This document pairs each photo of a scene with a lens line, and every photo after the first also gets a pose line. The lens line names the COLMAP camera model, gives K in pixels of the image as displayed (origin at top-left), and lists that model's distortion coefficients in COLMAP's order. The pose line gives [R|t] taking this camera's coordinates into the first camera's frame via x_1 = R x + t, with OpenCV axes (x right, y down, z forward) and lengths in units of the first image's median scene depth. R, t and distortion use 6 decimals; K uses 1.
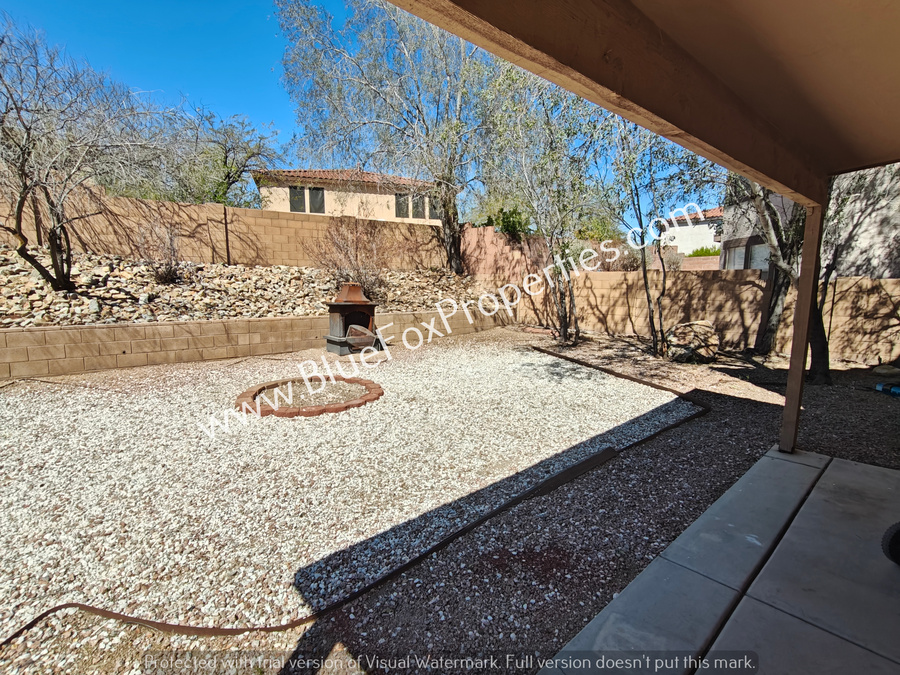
lens RADIAL K [[430.5, 0, 448.5], [0, 430.5, 342.9], [0, 0, 1]] dist [-0.000901, 0.001732]
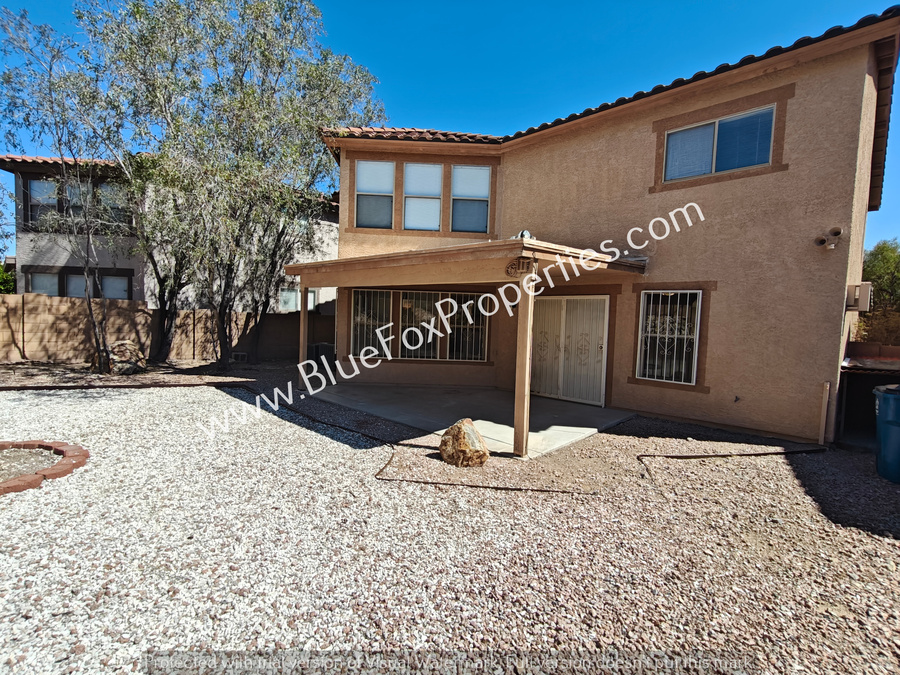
lens RADIAL K [[430.5, 0, 449.4], [0, 430.5, 340.4], [0, 0, 1]] dist [-0.000901, 0.001732]
pose [[-0.096386, -0.052060, 0.993982, -0.737923], [0.097332, 0.993352, 0.061466, -0.037044], [-0.990574, 0.102670, -0.090679, 0.189666]]
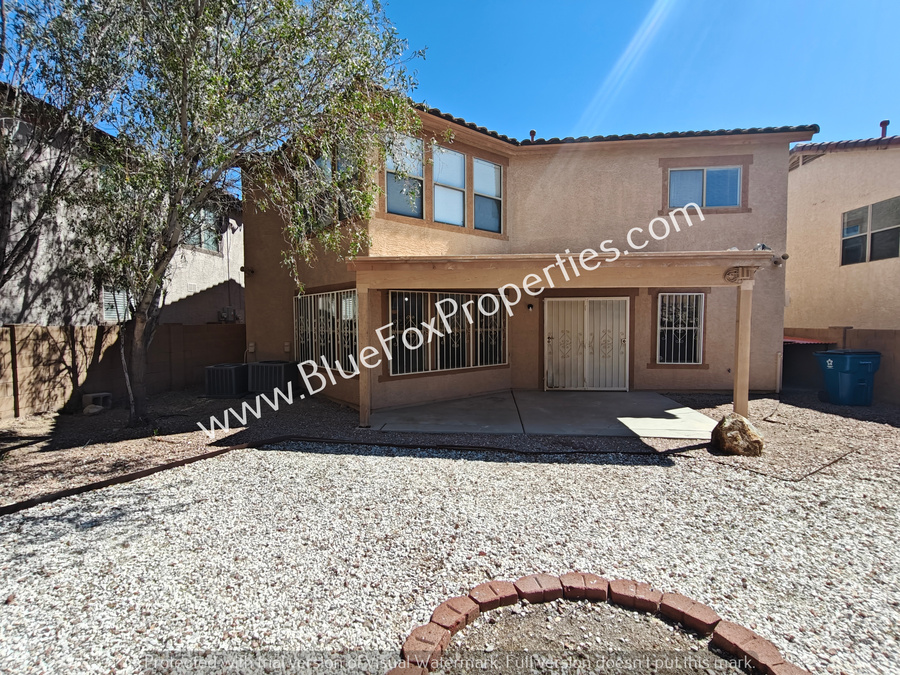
lens RADIAL K [[430.5, 0, 446.5], [0, 430.5, 339.2], [0, 0, 1]] dist [-0.000901, 0.001732]
pose [[-0.685923, -0.026484, 0.727192, -0.312766], [0.102912, 0.985762, 0.132972, -0.134455], [-0.720360, 0.166046, -0.673432, 0.876816]]
